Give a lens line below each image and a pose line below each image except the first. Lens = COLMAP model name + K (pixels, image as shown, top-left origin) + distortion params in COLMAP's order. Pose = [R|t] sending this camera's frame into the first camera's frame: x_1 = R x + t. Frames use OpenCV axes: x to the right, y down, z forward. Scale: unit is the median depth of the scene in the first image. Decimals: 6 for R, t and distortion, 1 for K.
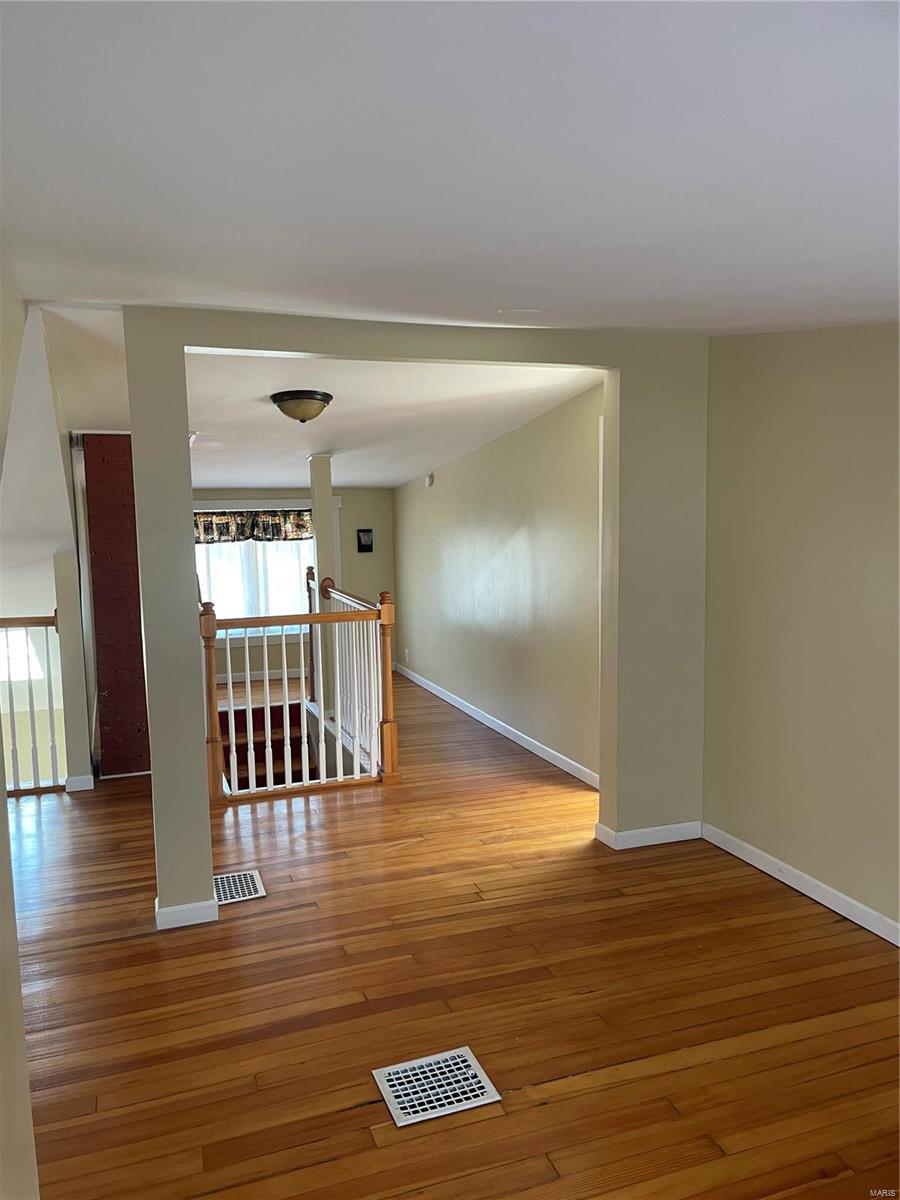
lens RADIAL K [[908.7, 0, 447.2], [0, 908.7, 598.0], [0, 0, 1]] dist [0.081370, -0.098343]
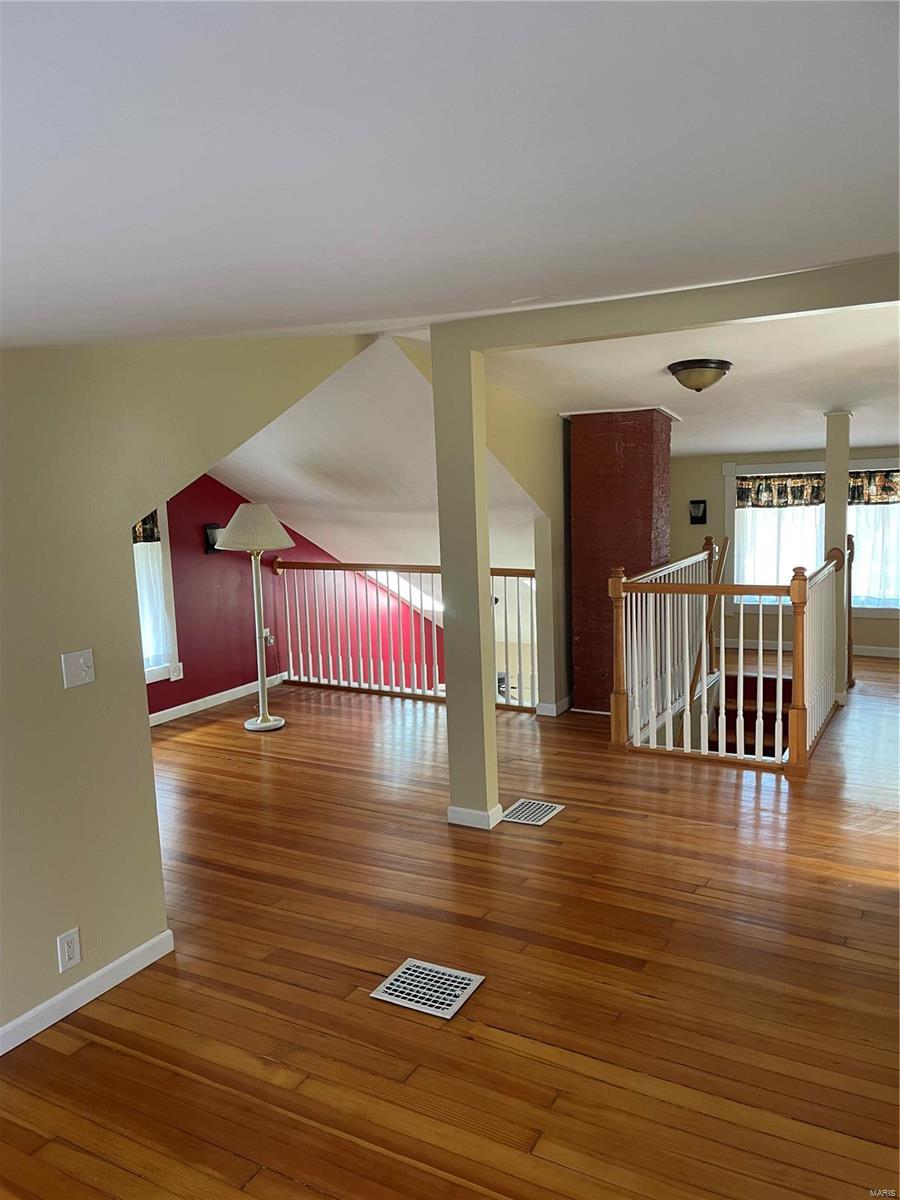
lens RADIAL K [[908.7, 0, 440.1], [0, 908.7, 602.5], [0, 0, 1]] dist [0.081370, -0.098343]
pose [[0.647146, 0.094221, -0.756521, 0.333219], [-0.053398, 0.995498, 0.078306, -0.020139], [0.760494, -0.010279, 0.649264, 0.103634]]
